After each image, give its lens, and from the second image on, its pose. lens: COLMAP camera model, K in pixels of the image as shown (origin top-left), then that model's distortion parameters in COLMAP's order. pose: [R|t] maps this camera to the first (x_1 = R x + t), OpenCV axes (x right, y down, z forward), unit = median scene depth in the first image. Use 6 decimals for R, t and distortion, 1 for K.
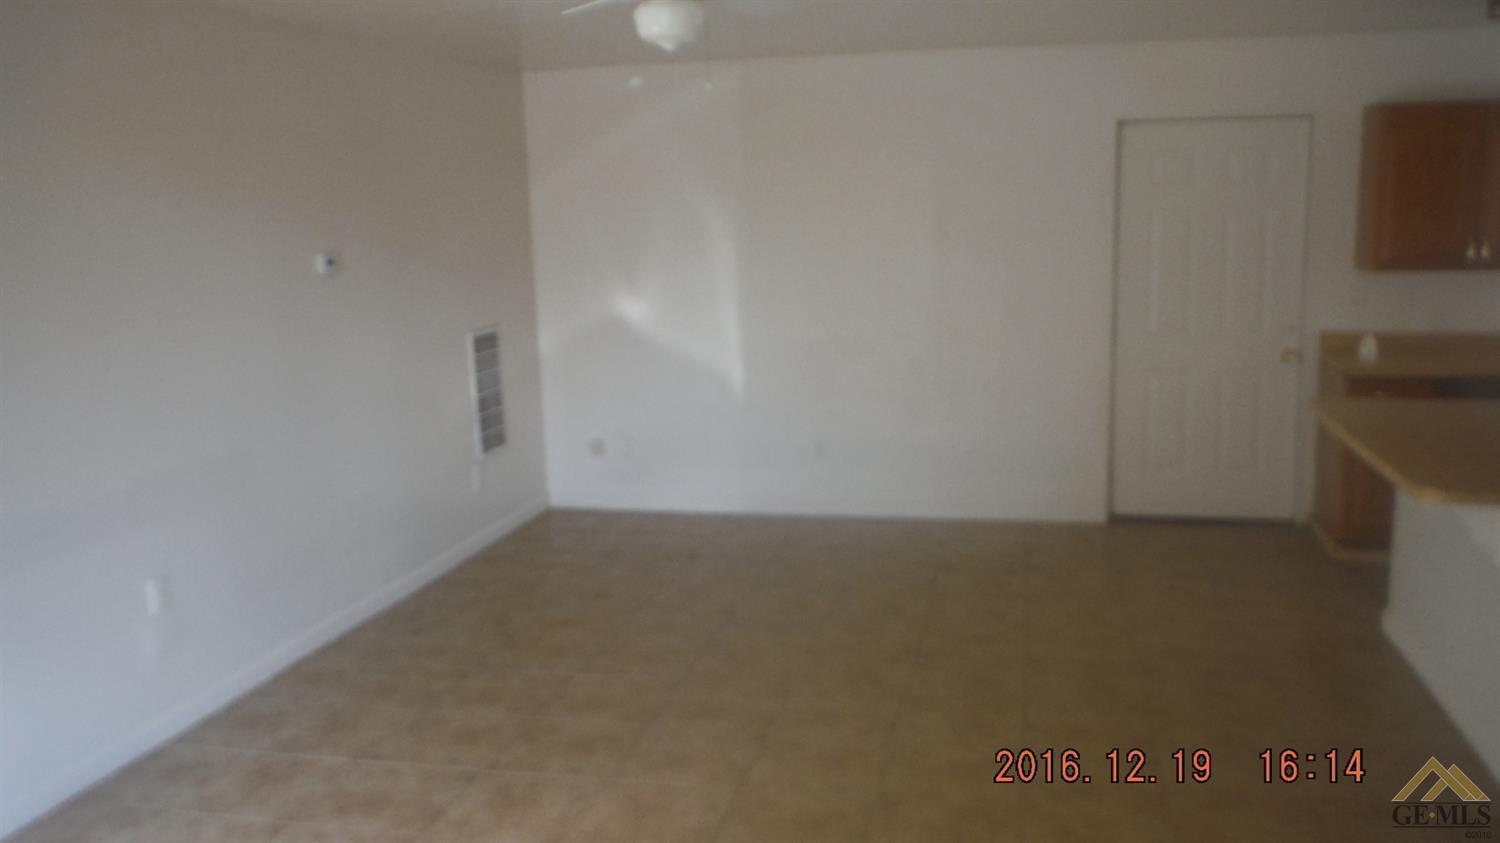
lens RADIAL K [[1286.3, 0, 740.2], [0, 1286.3, 426.0], [0, 0, 1]] dist [-0.028695, -0.004401]
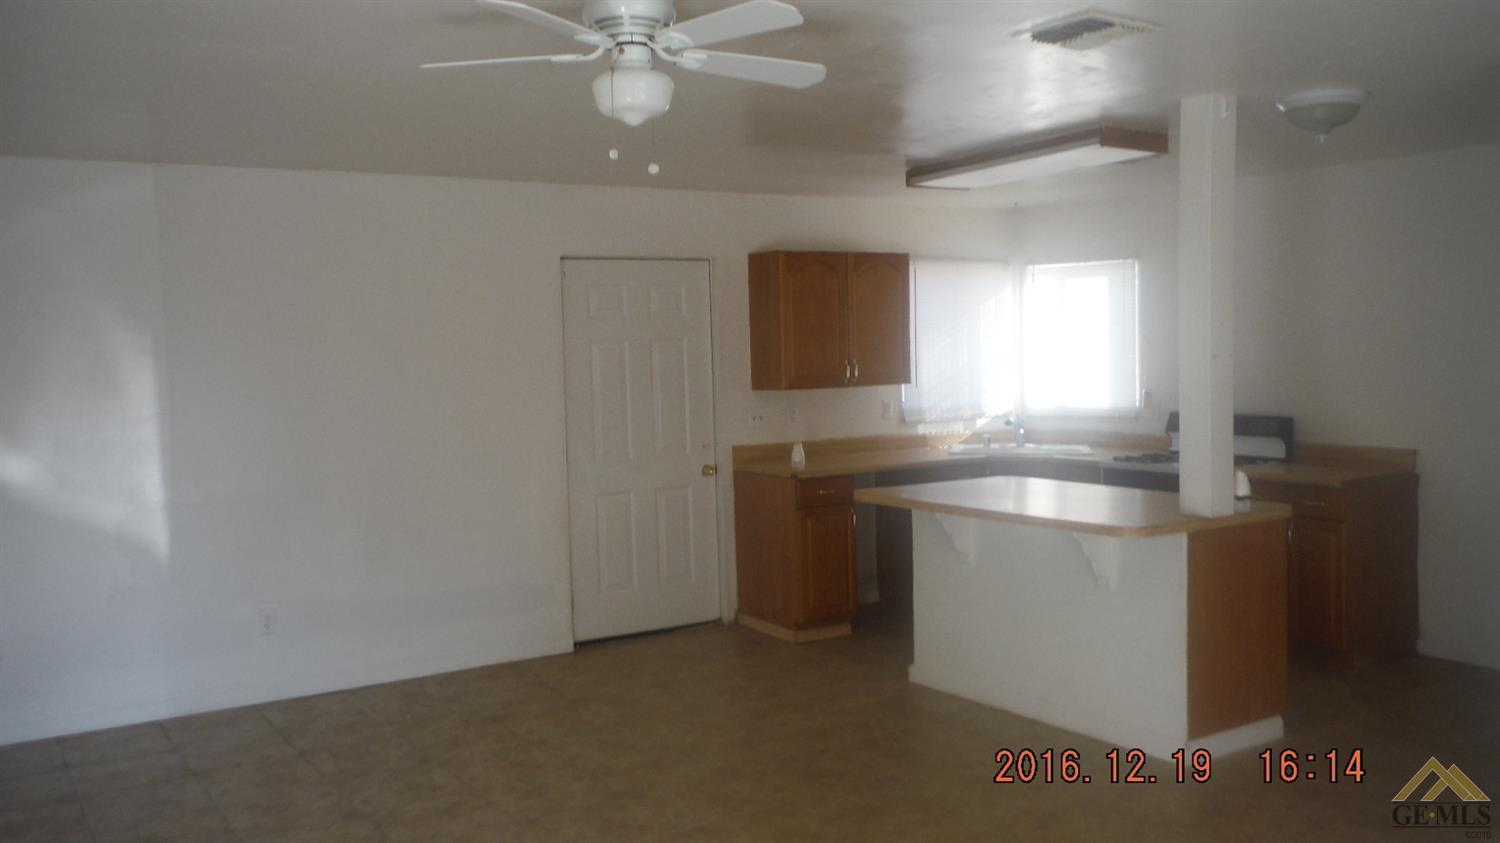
lens RADIAL K [[1286.3, 0, 740.2], [0, 1286.3, 426.0], [0, 0, 1]] dist [-0.028695, -0.004401]
pose [[0.712238, -0.038210, 0.700897, -0.337513], [0.127214, 0.989009, -0.075355, -0.004790], [-0.690314, 0.142835, 0.709270, 0.183280]]
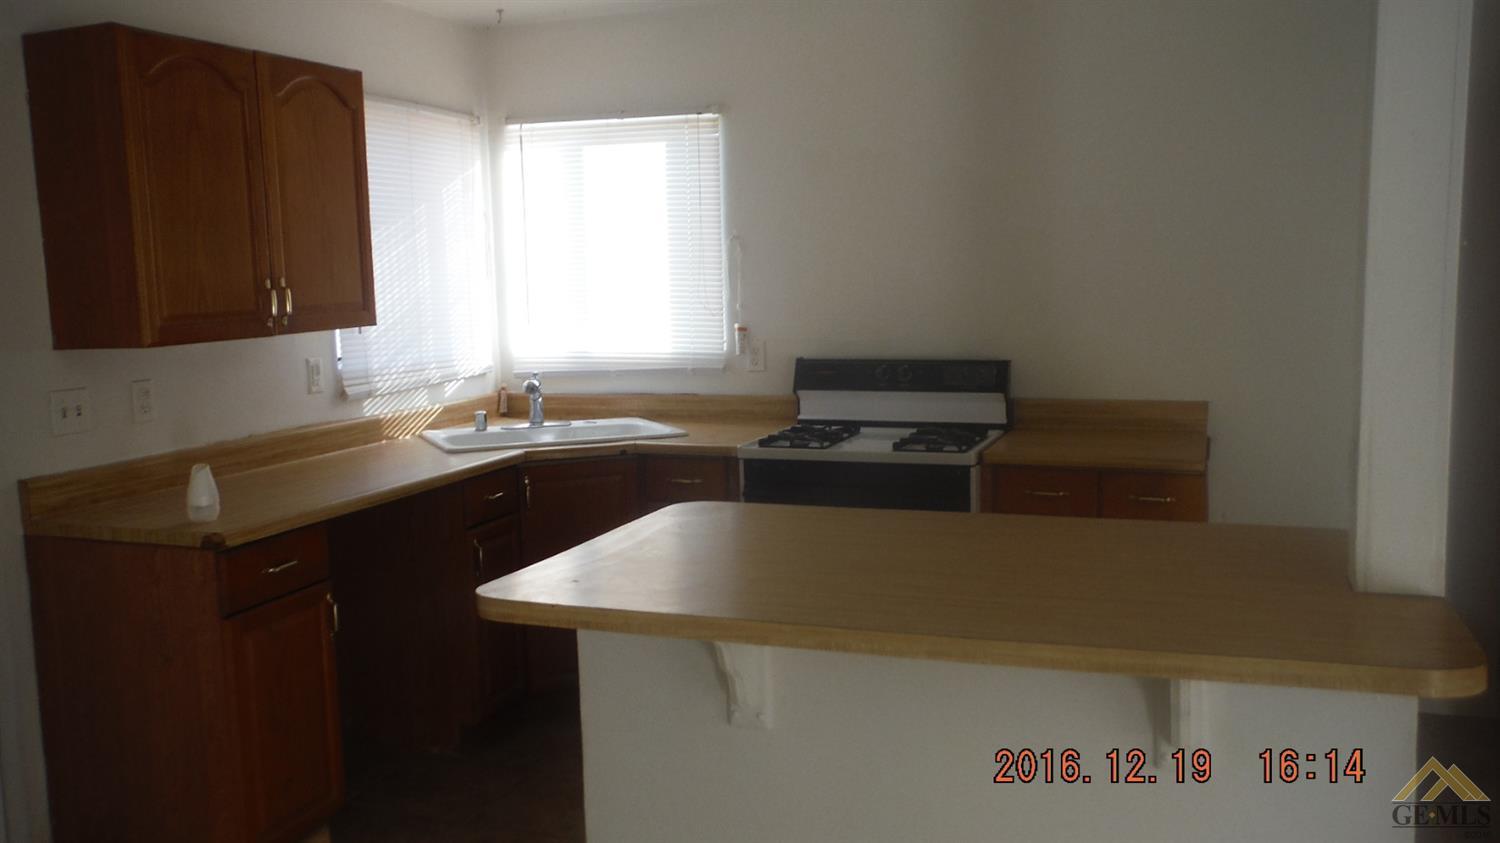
lens RADIAL K [[1291.2, 0, 710.6], [0, 1291.2, 418.3], [0, 0, 1]] dist [-0.008713, 0.006806]
pose [[0.177456, -0.098025, 0.979235, 0.018371], [0.193095, 0.979154, 0.063024, -0.076240], [-0.964999, 0.177902, 0.192685, 0.638591]]
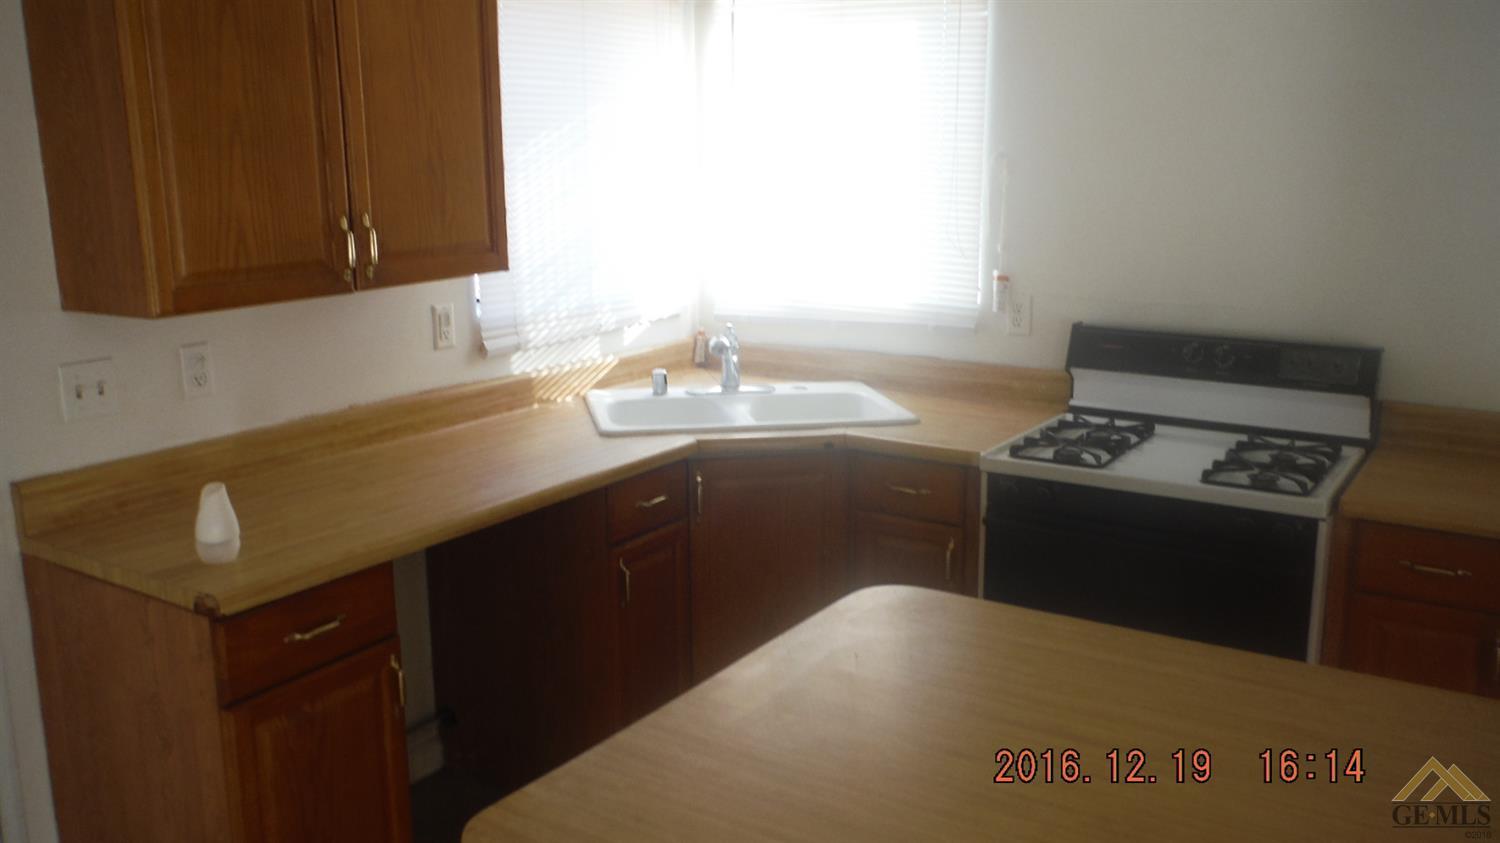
lens RADIAL K [[1286.3, 0, 740.2], [0, 1286.3, 426.0], [0, 0, 1]] dist [-0.028695, -0.004401]
pose [[0.367739, -0.182227, 0.911900, 0.191250], [0.158539, 0.978542, 0.131611, -0.104619], [-0.916315, 0.096173, 0.388738, 0.649113]]
